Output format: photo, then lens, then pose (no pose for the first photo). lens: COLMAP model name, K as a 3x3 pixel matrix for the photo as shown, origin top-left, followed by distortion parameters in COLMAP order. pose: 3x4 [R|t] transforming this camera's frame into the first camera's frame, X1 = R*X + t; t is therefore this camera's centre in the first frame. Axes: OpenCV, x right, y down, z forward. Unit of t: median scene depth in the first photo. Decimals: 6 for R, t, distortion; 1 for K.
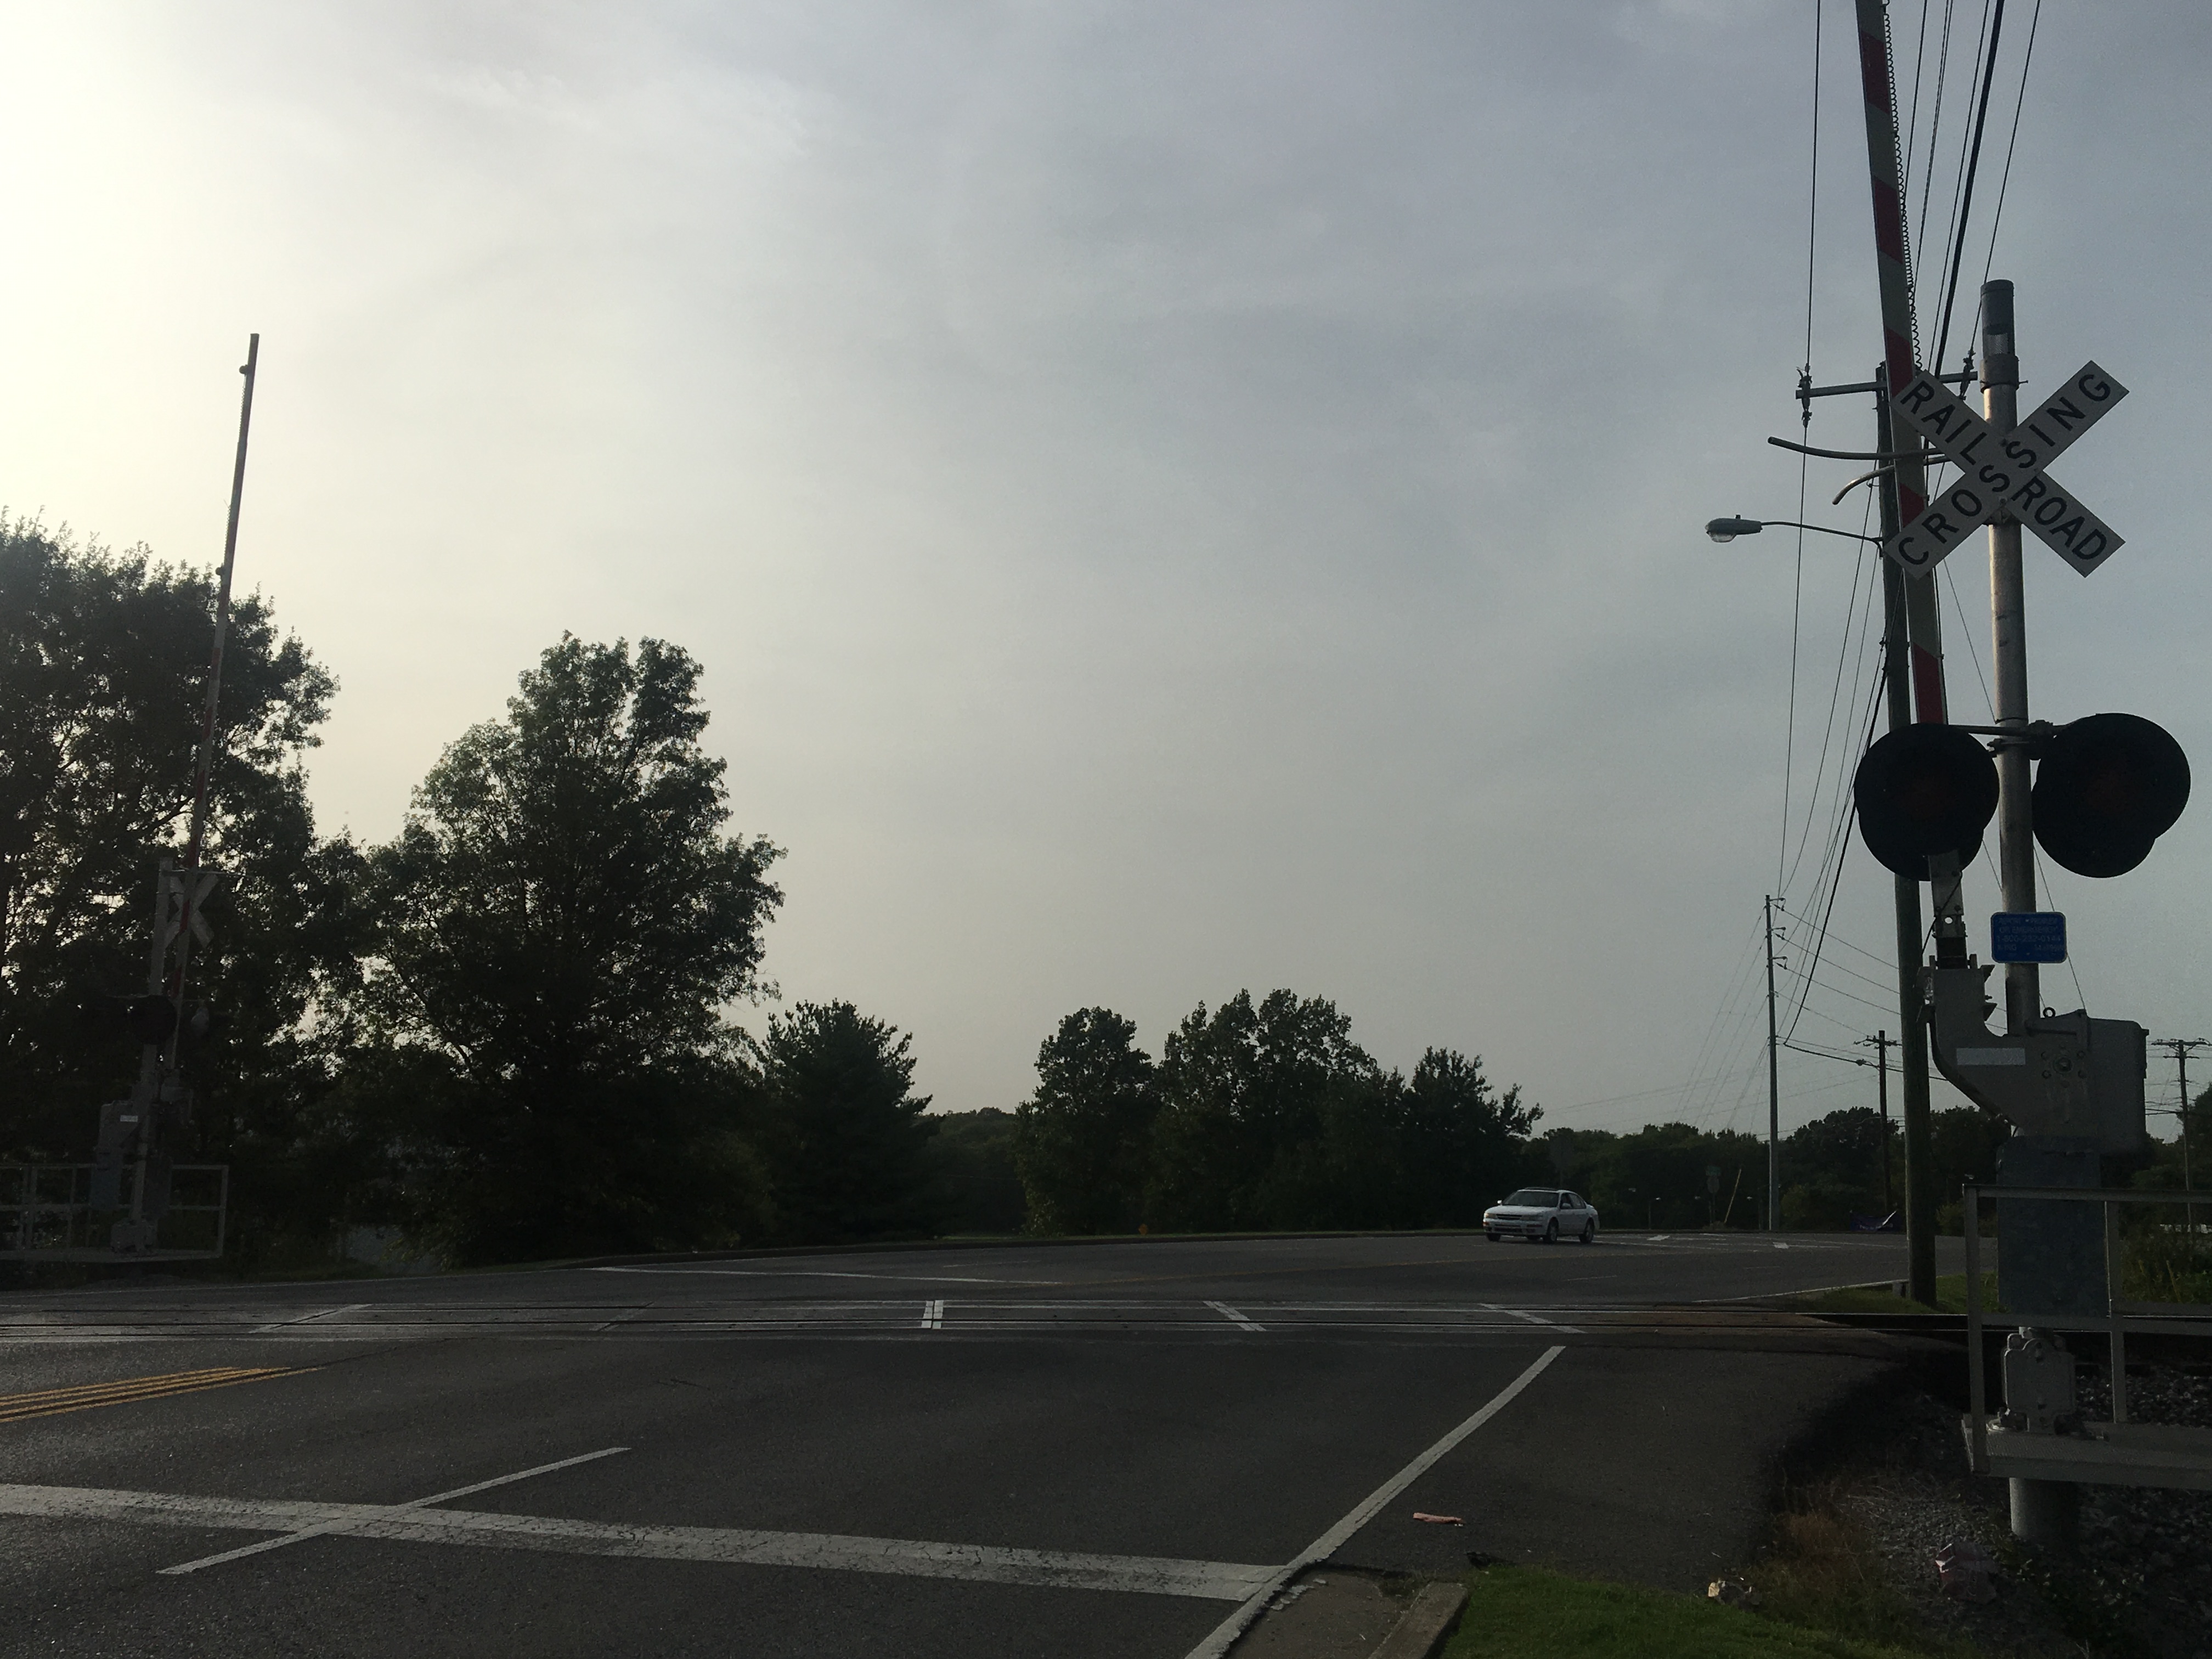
lens RADIAL K [[2185.9, 0, 1089.6], [0, 2185.9, 824.2], [0, 0, 1]] dist [0.108541, -0.250632]
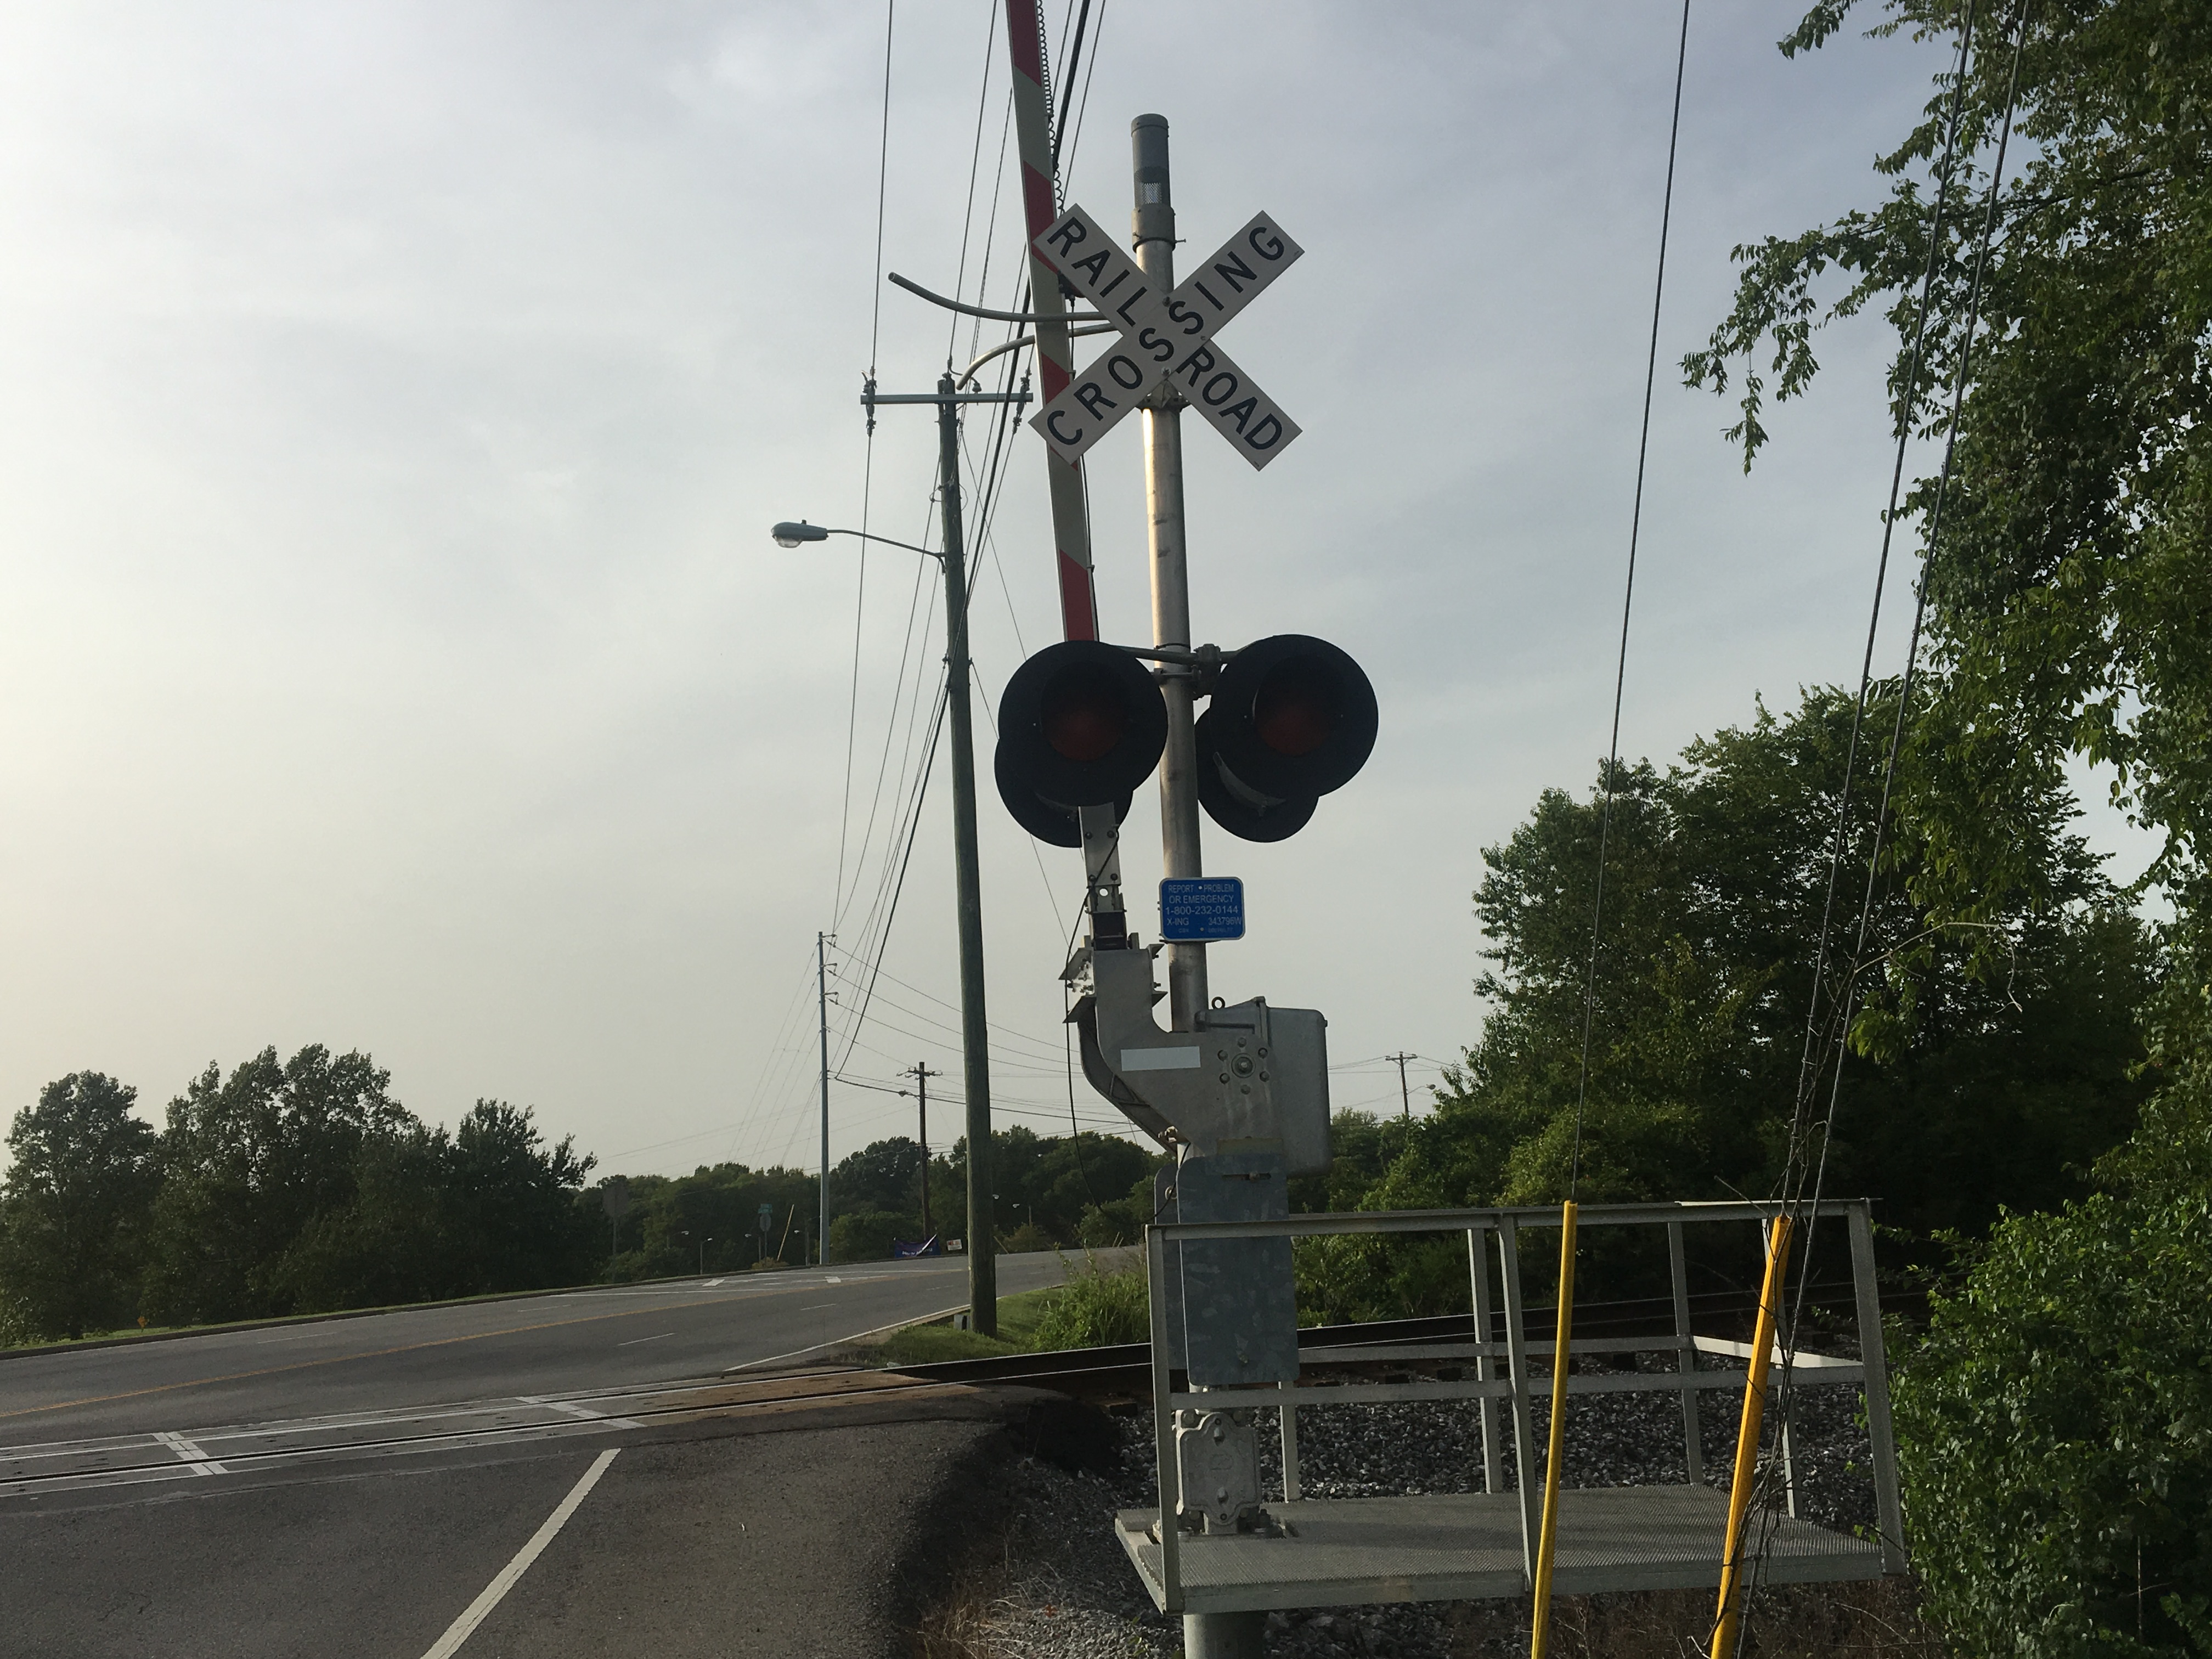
lens RADIAL K [[2185.9, 0, 1089.6], [0, 2185.9, 824.2], [0, 0, 1]] dist [0.108541, -0.250632]
pose [[0.911777, 0.007539, 0.410617, 0.027455], [0.001090, 0.999784, -0.020777, 0.016886], [-0.410685, 0.019391, 0.911571, 0.132593]]
